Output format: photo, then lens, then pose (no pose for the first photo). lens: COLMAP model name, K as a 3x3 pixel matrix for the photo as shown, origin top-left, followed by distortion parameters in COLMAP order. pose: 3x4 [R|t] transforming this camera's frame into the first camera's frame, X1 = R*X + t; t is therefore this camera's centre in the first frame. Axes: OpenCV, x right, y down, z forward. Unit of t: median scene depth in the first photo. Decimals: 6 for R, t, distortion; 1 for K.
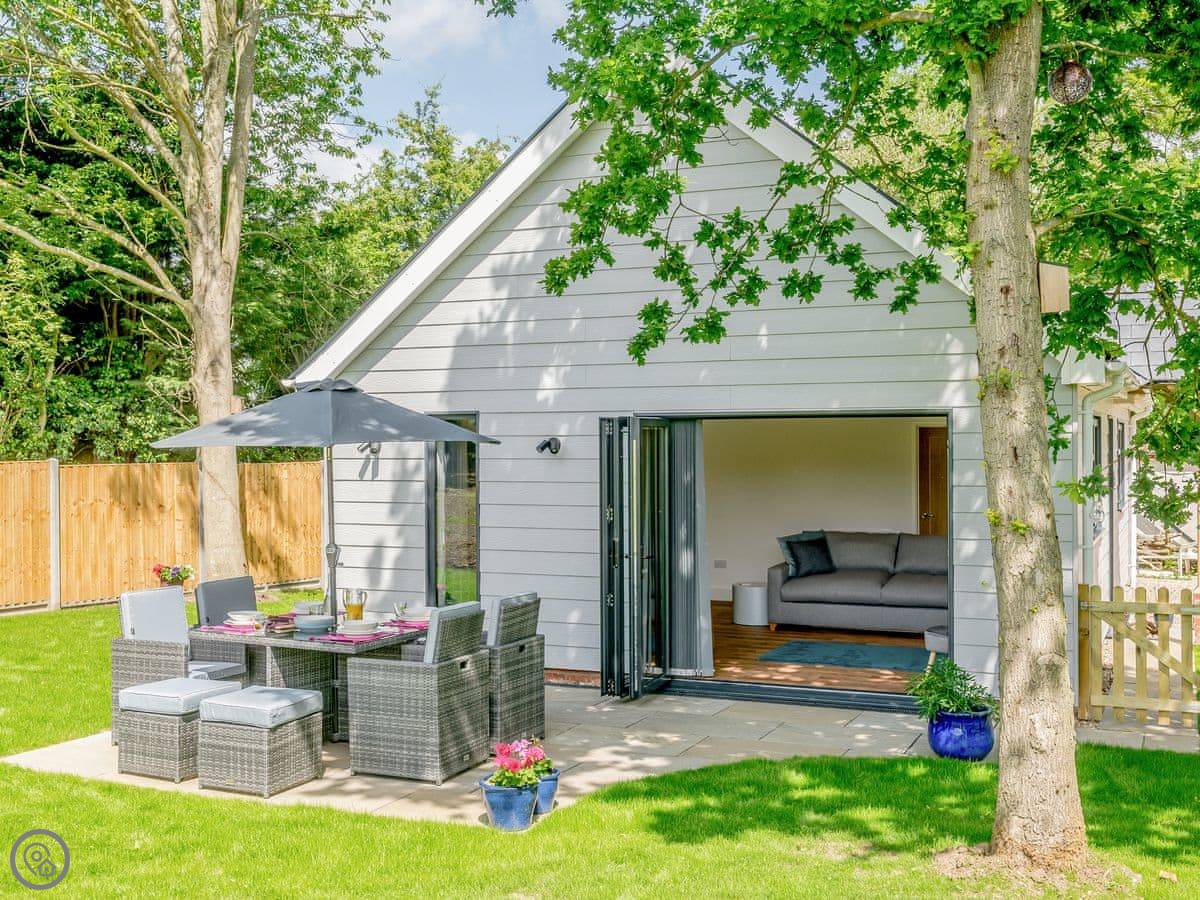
lens RADIAL K [[1234.5, 0, 604.9], [0, 1234.5, 446.7], [0, 0, 1]] dist [-0.000828, 0.000000]
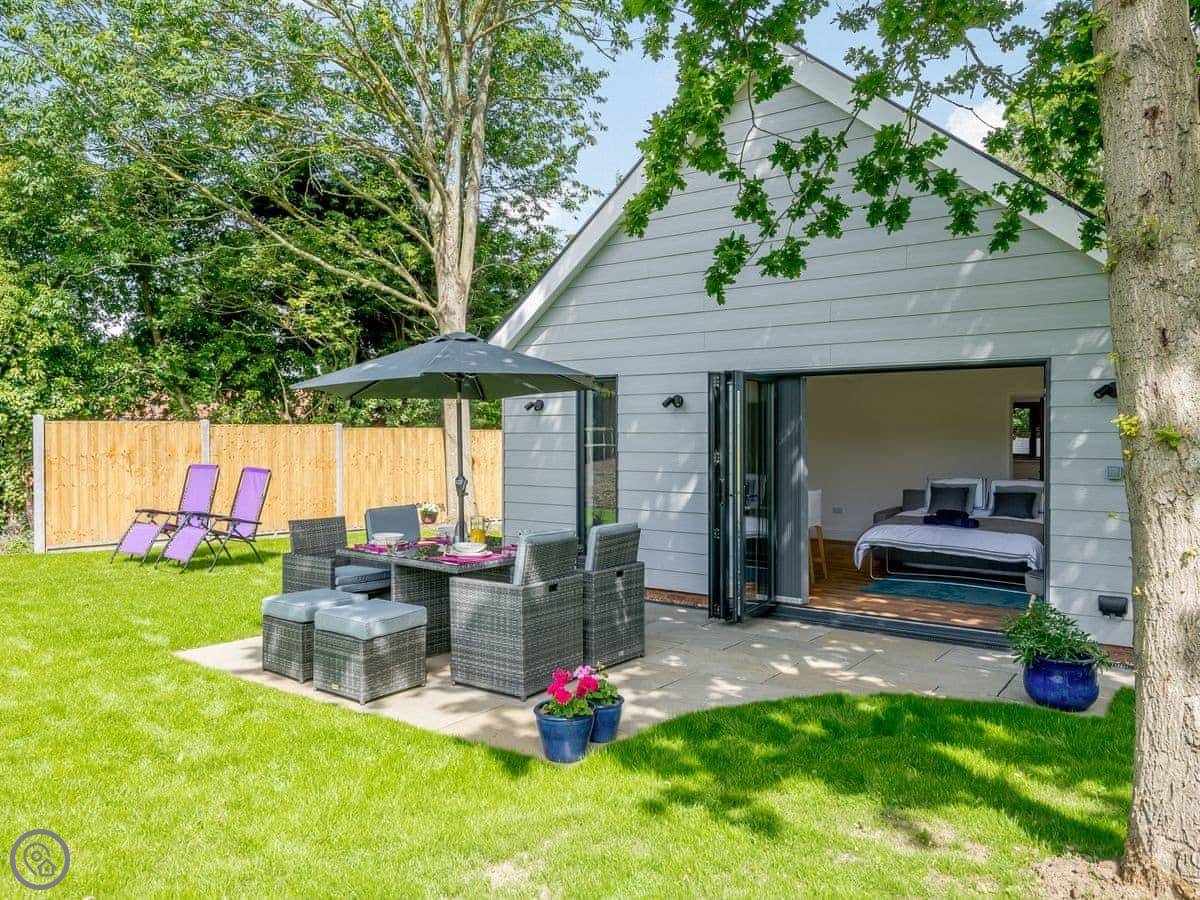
lens RADIAL K [[827.7, 0, 601.4], [0, 827.7, 452.1], [0, 0, 1]] dist [0.040440, -0.024071]
pose [[0.977762, 0.006072, -0.209631, 0.072167], [-0.001436, 0.999751, 0.022260, 0.039511], [0.209714, -0.021464, 0.977527, 0.284789]]
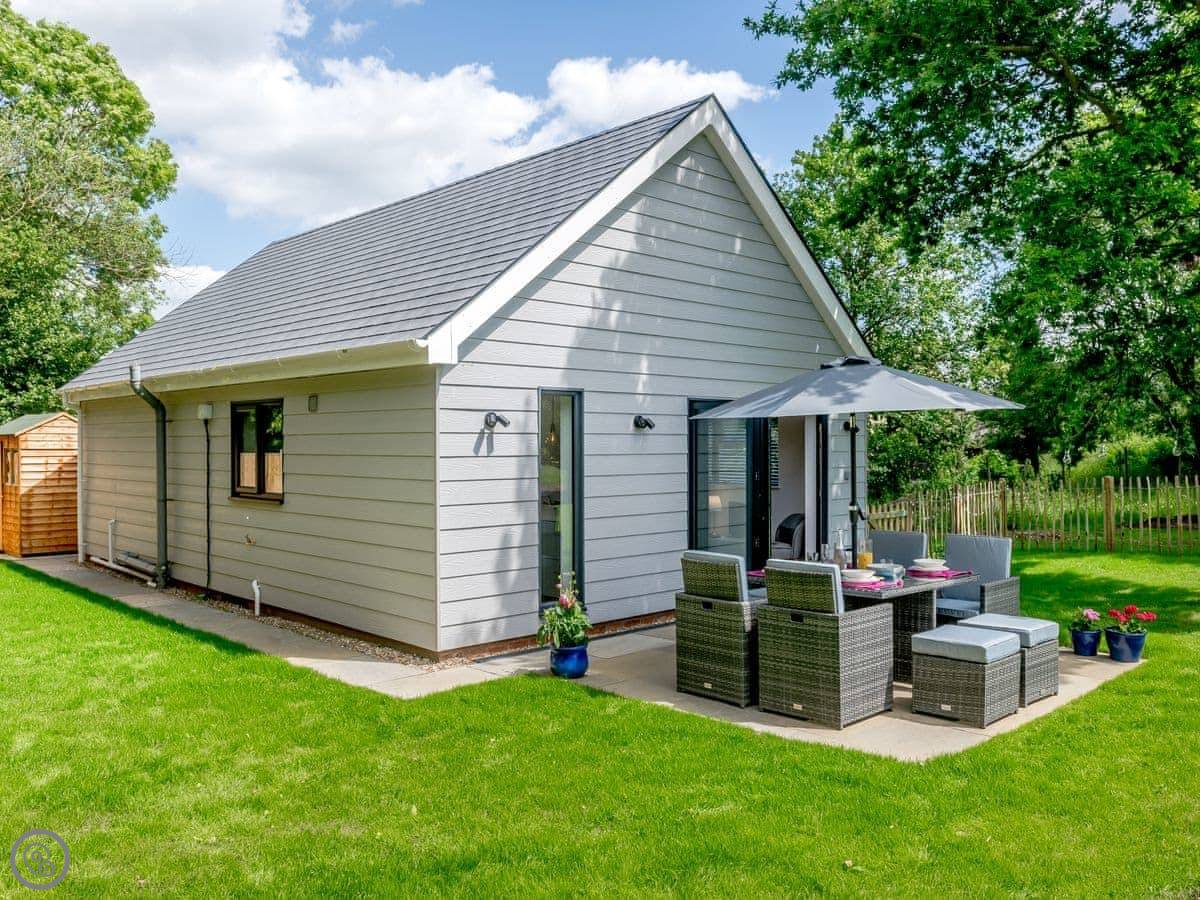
lens RADIAL K [[941.4, 0, 600.3], [0, 941.4, 441.6], [0, 0, 1]] dist [-0.006485, 0.000142]
pose [[0.384906, 0.006641, 0.922932, -1.166298], [0.001751, 0.999967, -0.007926, 0.031402], [-0.922954, 0.004667, 0.384881, 0.928710]]
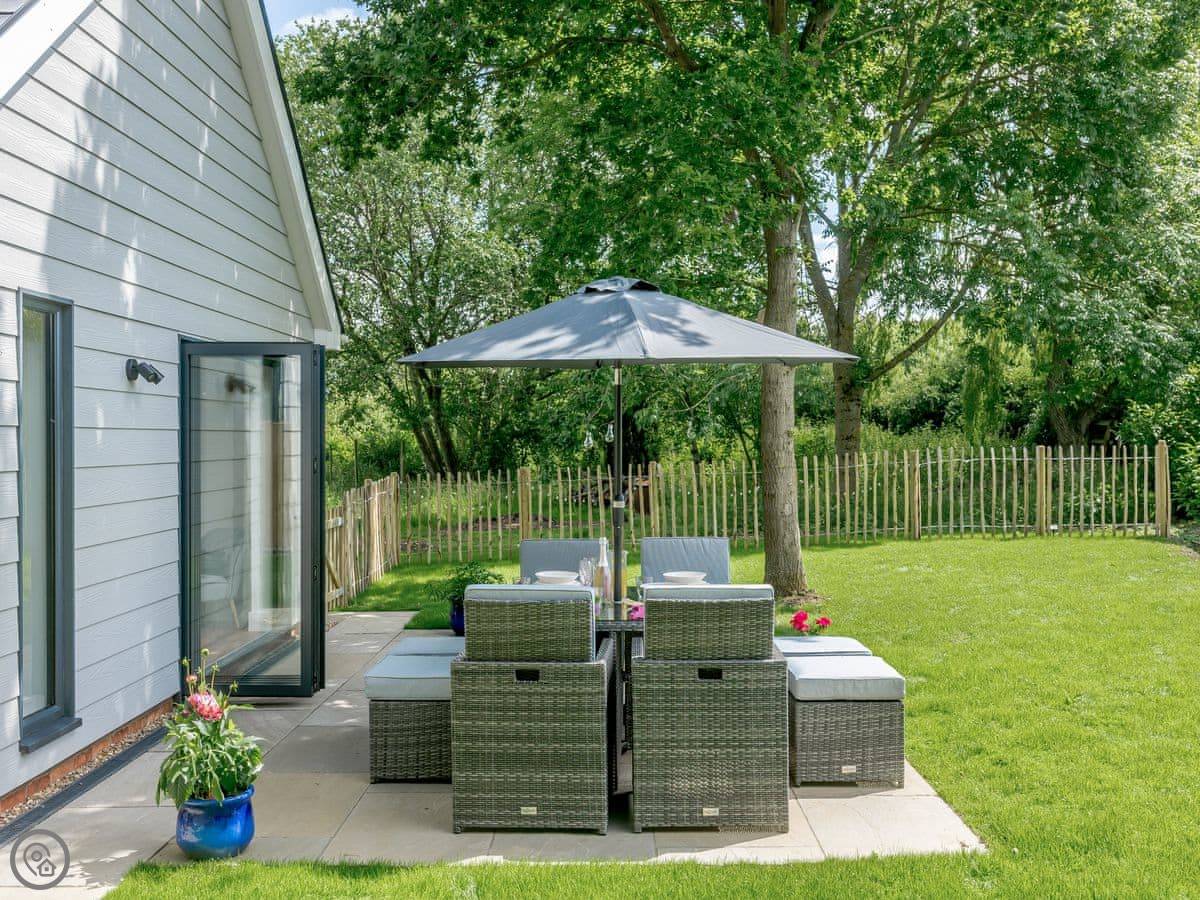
lens RADIAL K [[1234.5, 0, 600.5], [0, 1234.5, 460.3], [0, 0, 1]] dist [-0.000828, 0.000000]
pose [[-0.380204, -0.011518, 0.924831, -0.968030], [0.005053, 0.999882, 0.014530, 0.048907], [-0.924889, 0.010198, -0.380100, 1.366590]]
